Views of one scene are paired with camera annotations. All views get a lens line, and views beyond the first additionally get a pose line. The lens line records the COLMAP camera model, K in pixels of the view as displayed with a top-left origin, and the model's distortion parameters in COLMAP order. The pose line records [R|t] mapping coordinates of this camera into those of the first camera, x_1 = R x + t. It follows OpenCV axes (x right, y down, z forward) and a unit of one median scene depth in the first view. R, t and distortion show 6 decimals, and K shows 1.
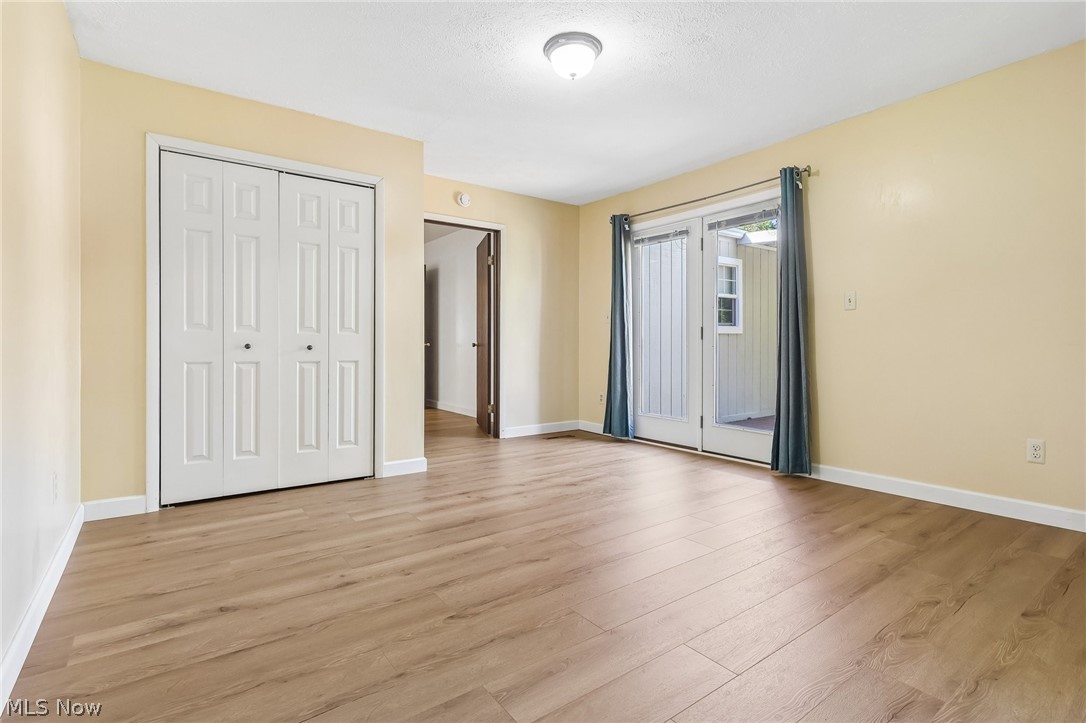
lens RADIAL K [[521.4, 0, 524.7], [0, 521.4, 340.8], [0, 0, 1]] dist [-0.006044, 0.001102]
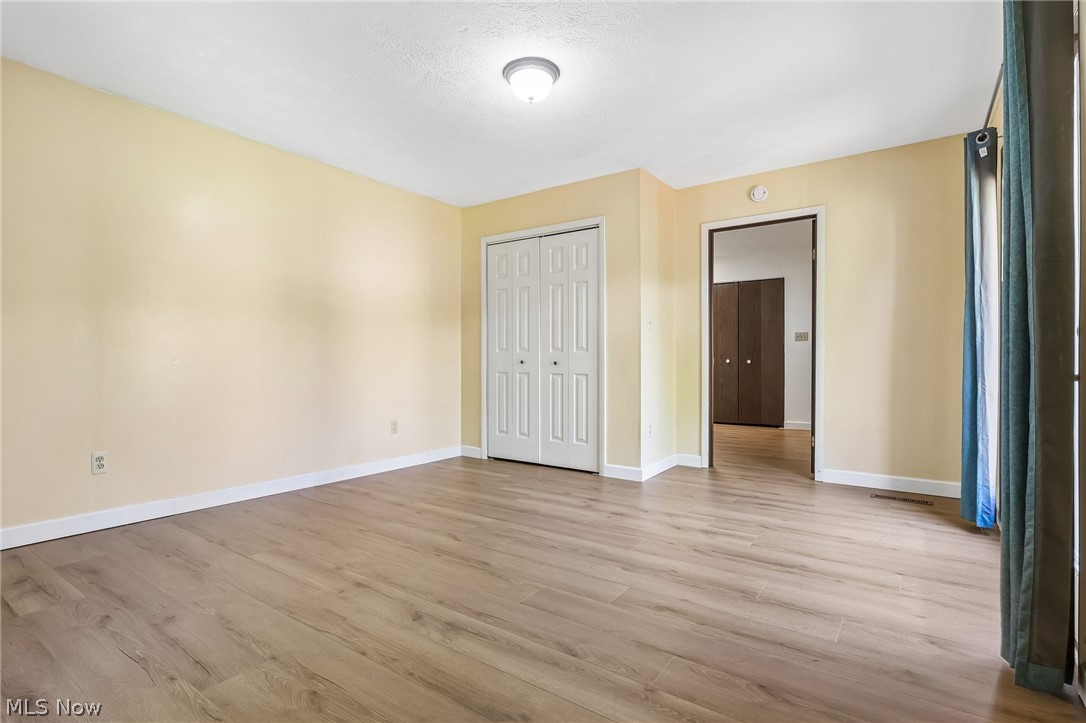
lens RADIAL K [[521.4, 0, 540.4], [0, 521.4, 362.1], [0, 0, 1]] dist [-0.006044, 0.001102]
pose [[0.324850, 0.001340, -0.945764, 0.921186], [0.008370, 0.999956, 0.004292, 0.004460], [0.945728, -0.009311, 0.324825, 0.590860]]
